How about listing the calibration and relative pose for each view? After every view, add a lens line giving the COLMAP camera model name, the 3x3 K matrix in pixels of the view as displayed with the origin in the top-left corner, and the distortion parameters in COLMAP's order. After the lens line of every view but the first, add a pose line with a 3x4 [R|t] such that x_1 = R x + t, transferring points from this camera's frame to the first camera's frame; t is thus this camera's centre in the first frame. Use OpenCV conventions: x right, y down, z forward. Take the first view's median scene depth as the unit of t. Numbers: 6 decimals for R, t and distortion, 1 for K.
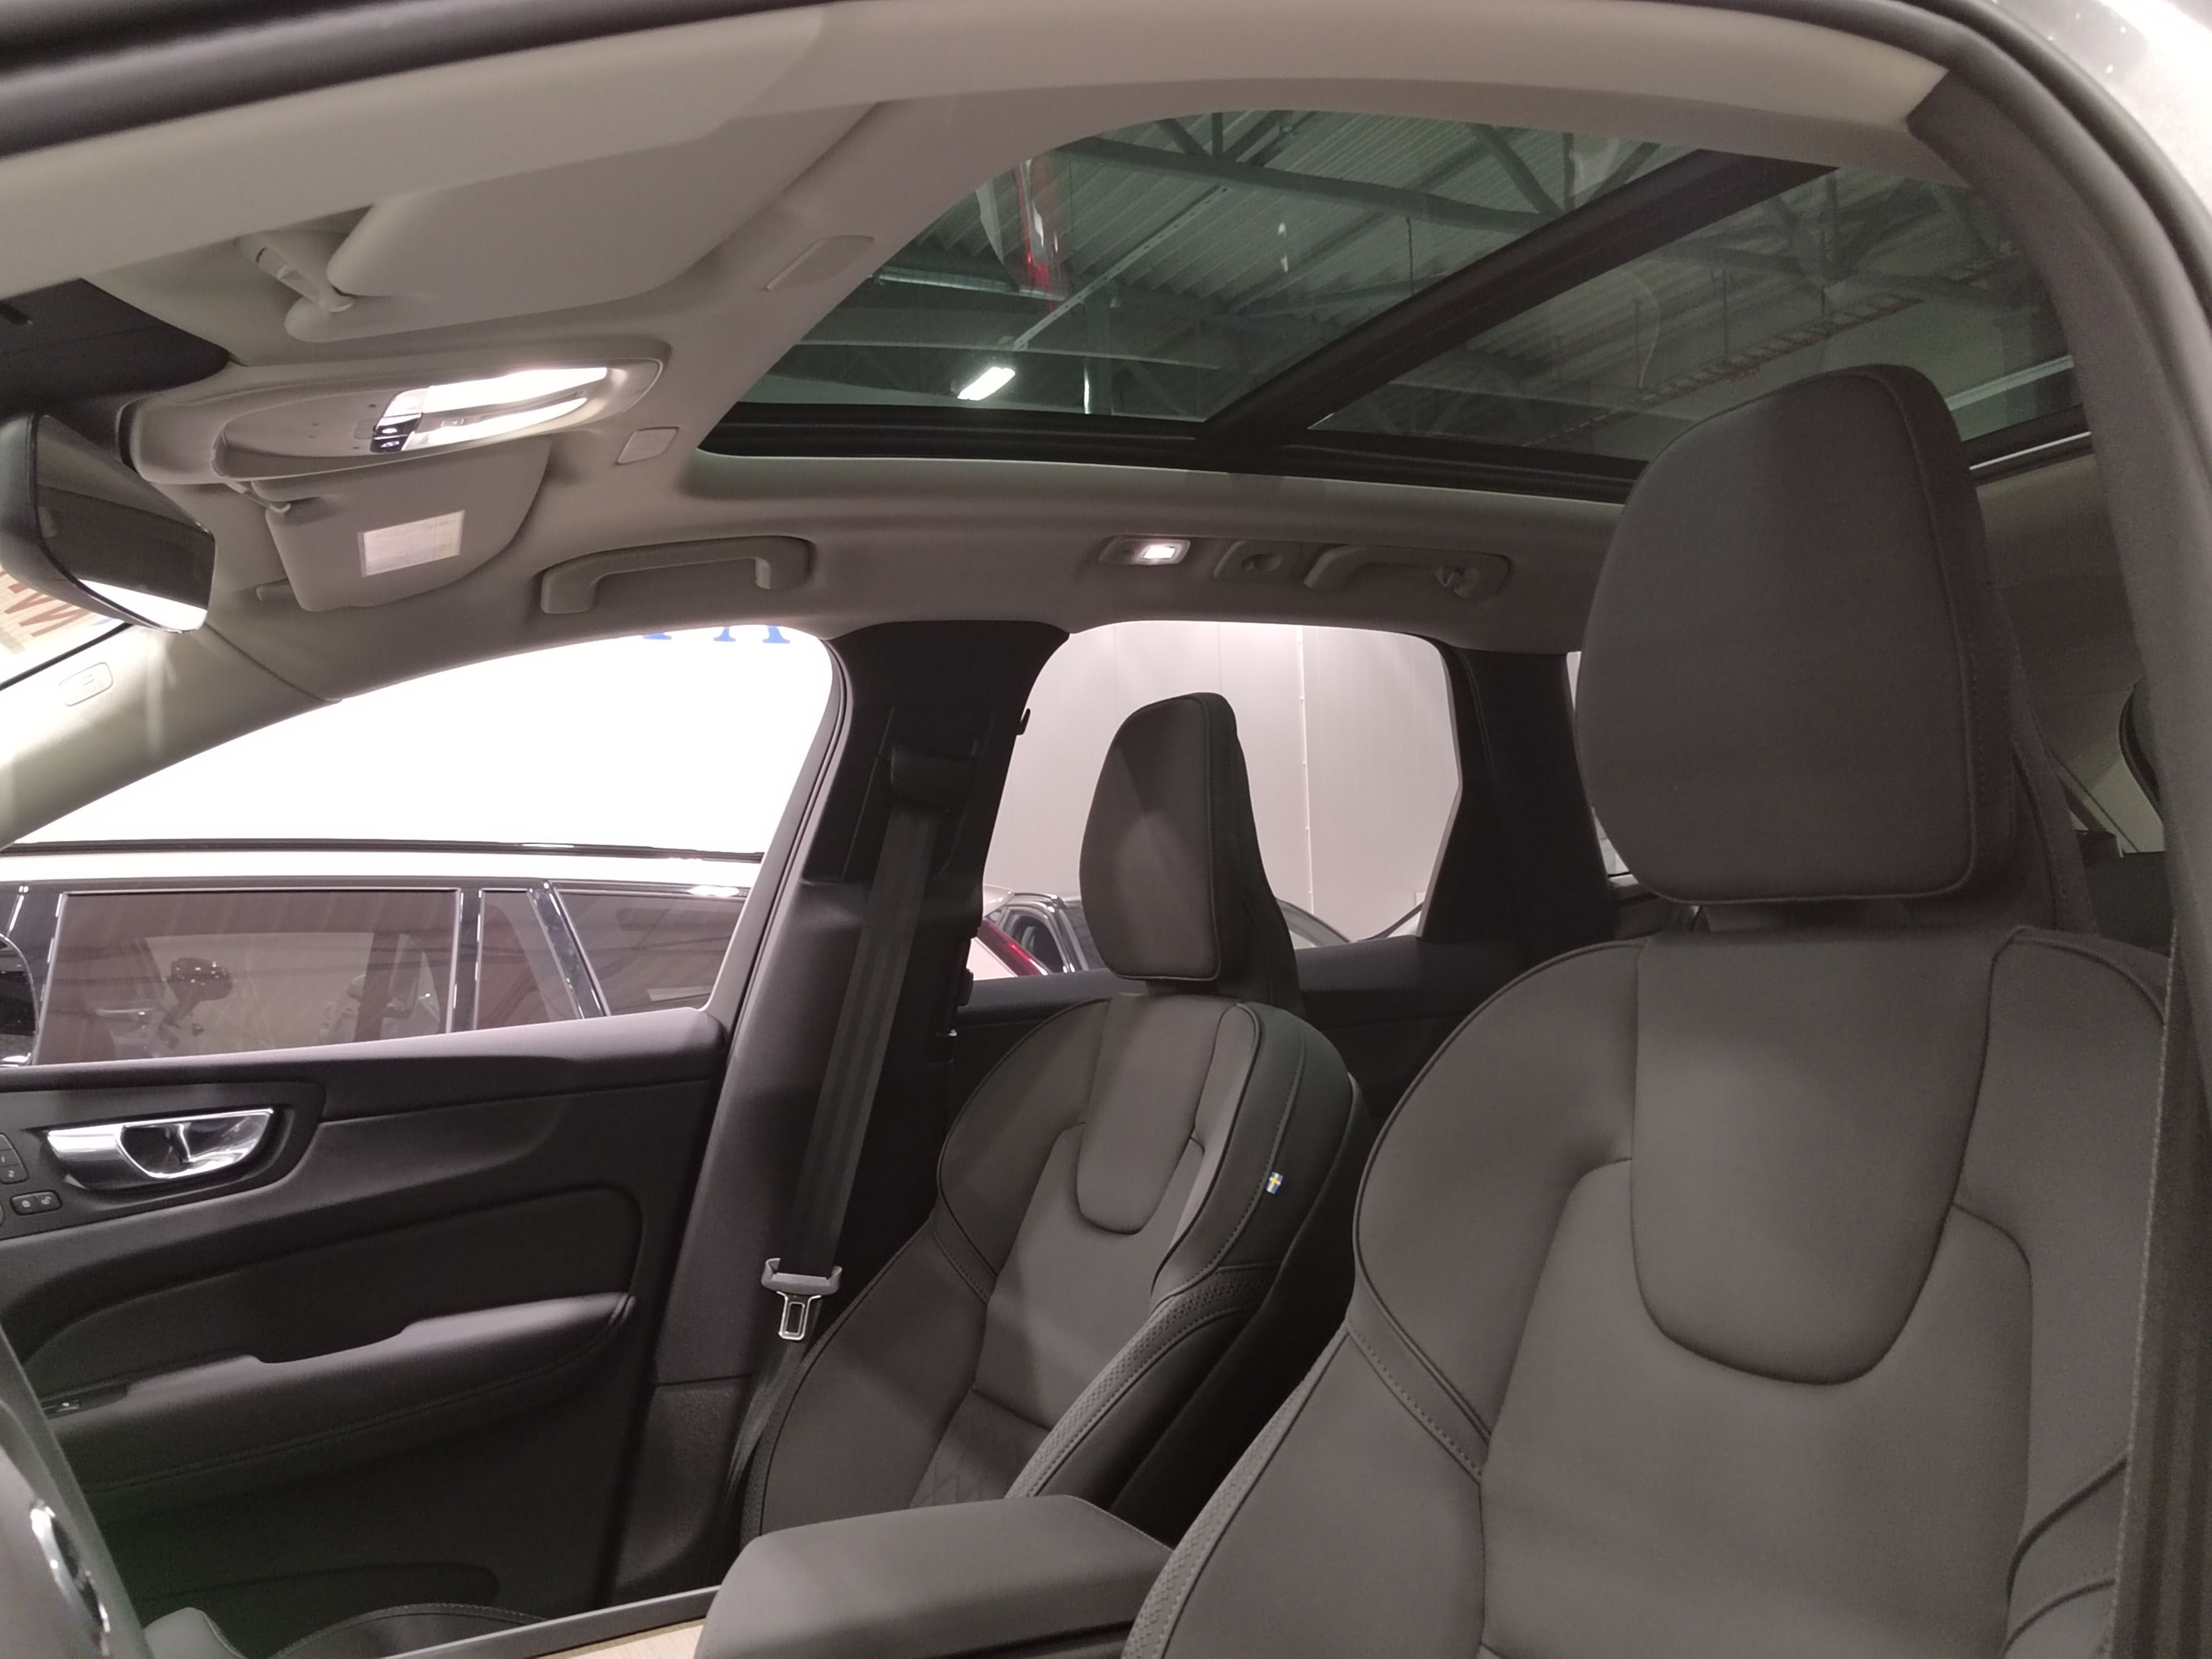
lens RADIAL K [[1915.3, 0, 1106.0], [0, 1915.3, 829.5], [0, 0, 1]] dist [-0.009761, 0.060556]
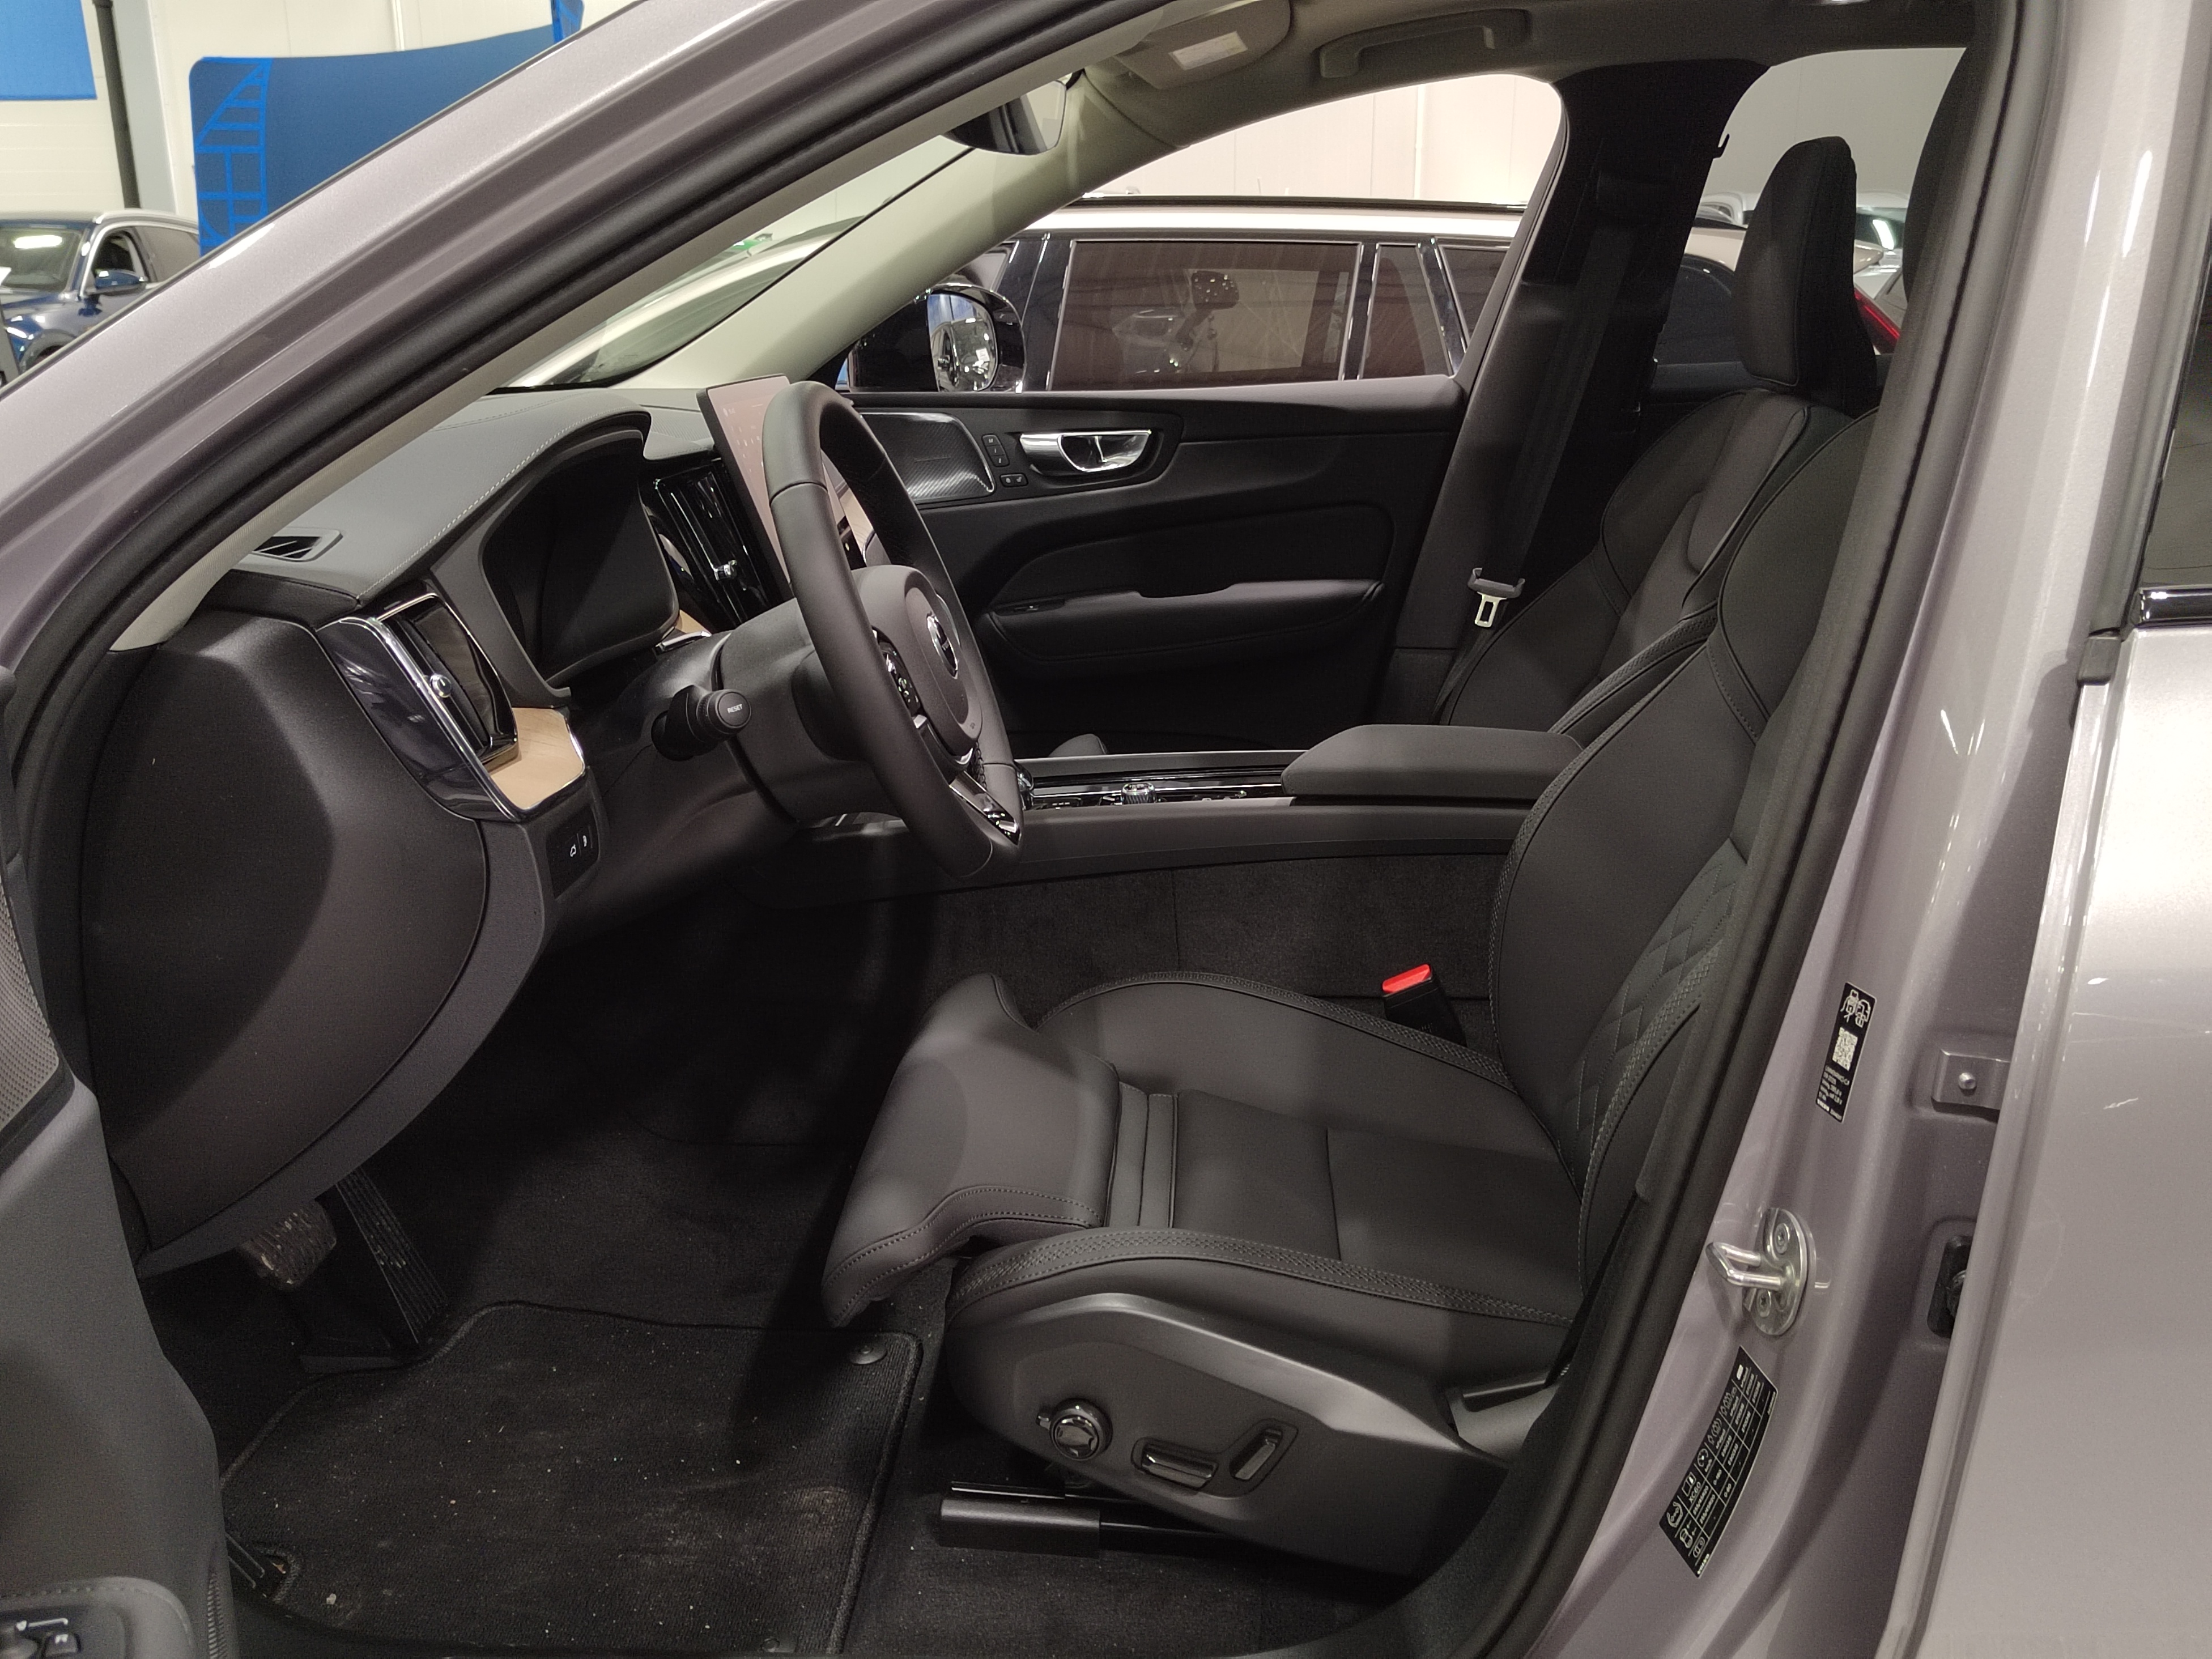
lens RADIAL K [[1992.6, 0, 1106.0], [0, 1992.6, 829.5], [0, 0, 1]] dist [0.022906, -0.008889]
pose [[0.864772, 0.172211, -0.471712, 0.305659], [-0.000331, 0.939553, 0.342402, -0.089701], [0.502164, -0.295944, 0.812557, -0.352953]]
